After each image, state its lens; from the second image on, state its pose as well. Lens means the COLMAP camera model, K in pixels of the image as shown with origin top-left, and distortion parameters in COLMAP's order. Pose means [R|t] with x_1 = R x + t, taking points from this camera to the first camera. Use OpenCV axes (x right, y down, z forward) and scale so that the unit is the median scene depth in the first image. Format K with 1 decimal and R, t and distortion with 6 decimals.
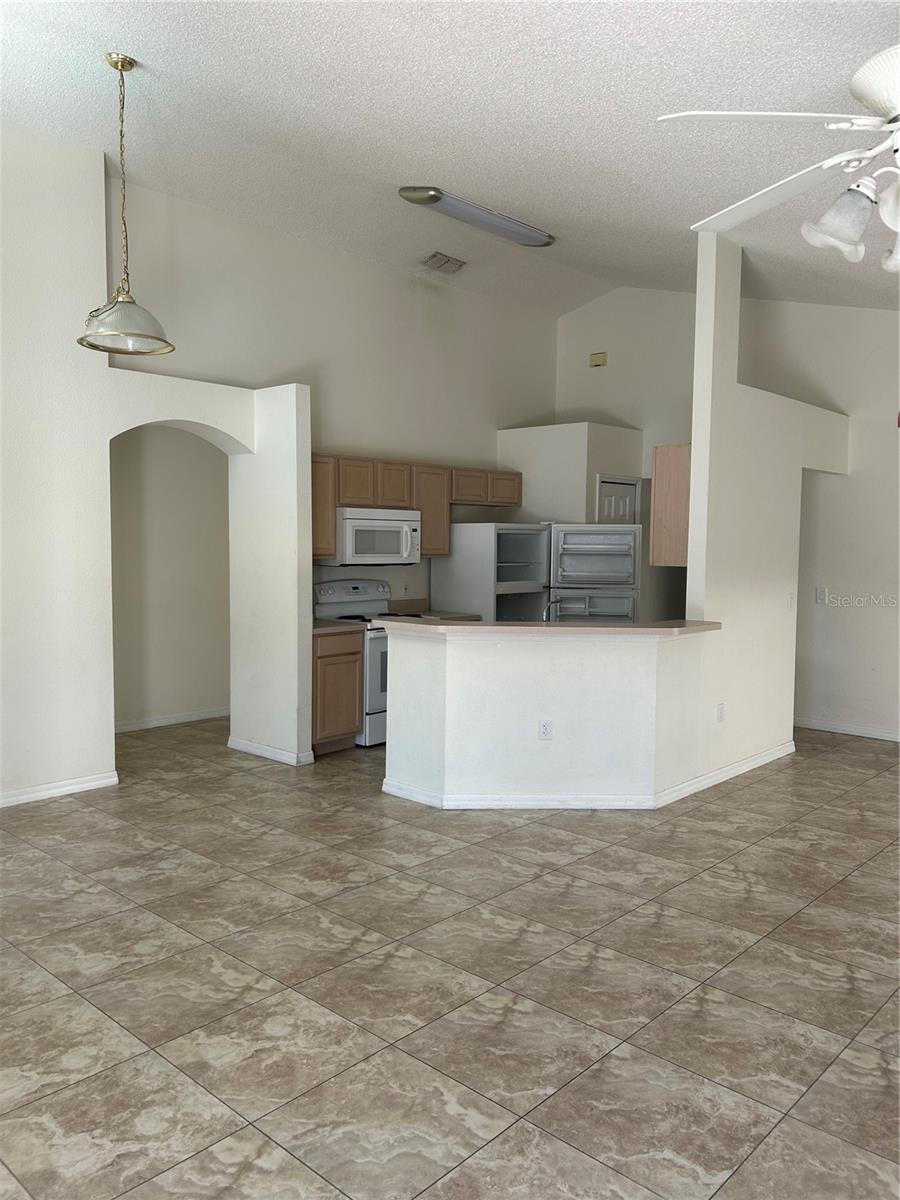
lens RADIAL K [[907.5, 0, 449.2], [0, 907.5, 598.1], [0, 0, 1]] dist [0.028448, -0.037885]
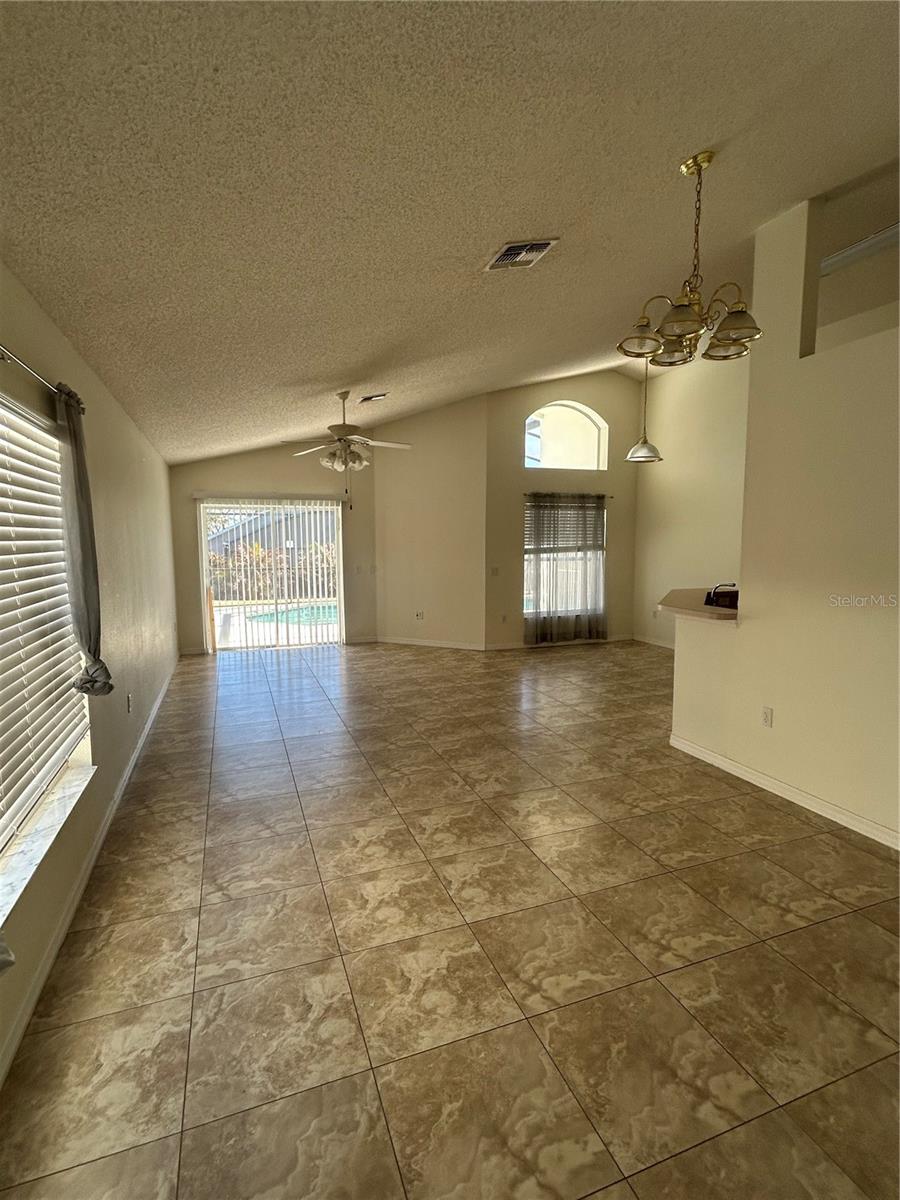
lens RADIAL K [[592.3, 0, 456.7], [0, 592.3, 611.4], [0, 0, 1]] dist [-0.005526, 0.000183]
pose [[-0.446881, 0.100248, -0.888959, 1.586547], [-0.060335, 0.988061, 0.141754, -0.084626], [0.892556, 0.116982, -0.435498, 1.553378]]
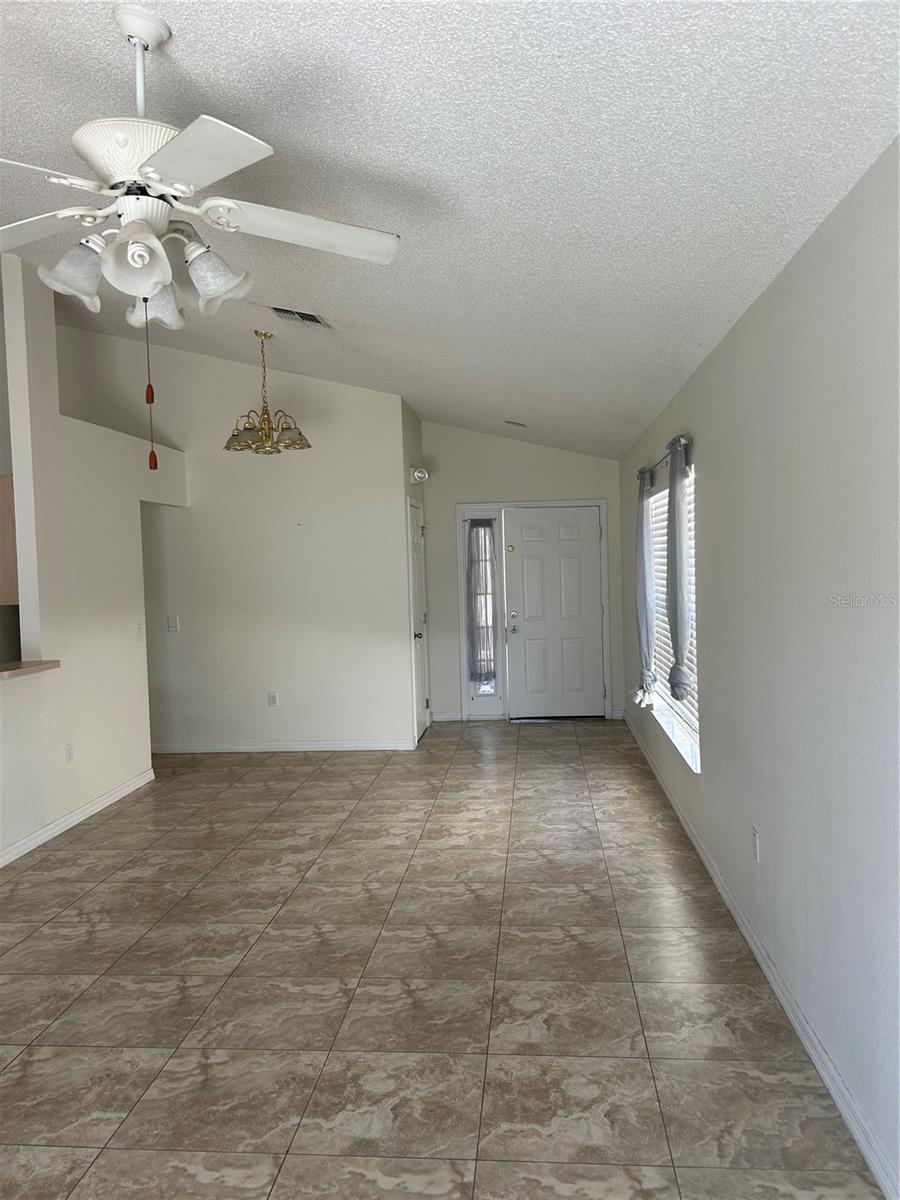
lens RADIAL K [[907.5, 0, 471.9], [0, 907.5, 596.3], [0, 0, 1]] dist [0.028448, -0.037885]
pose [[0.780858, -0.058513, 0.621962, 0.066243], [0.079545, 0.996813, -0.006089, -0.000285], [-0.619623, 0.054228, 0.783024, -0.046399]]
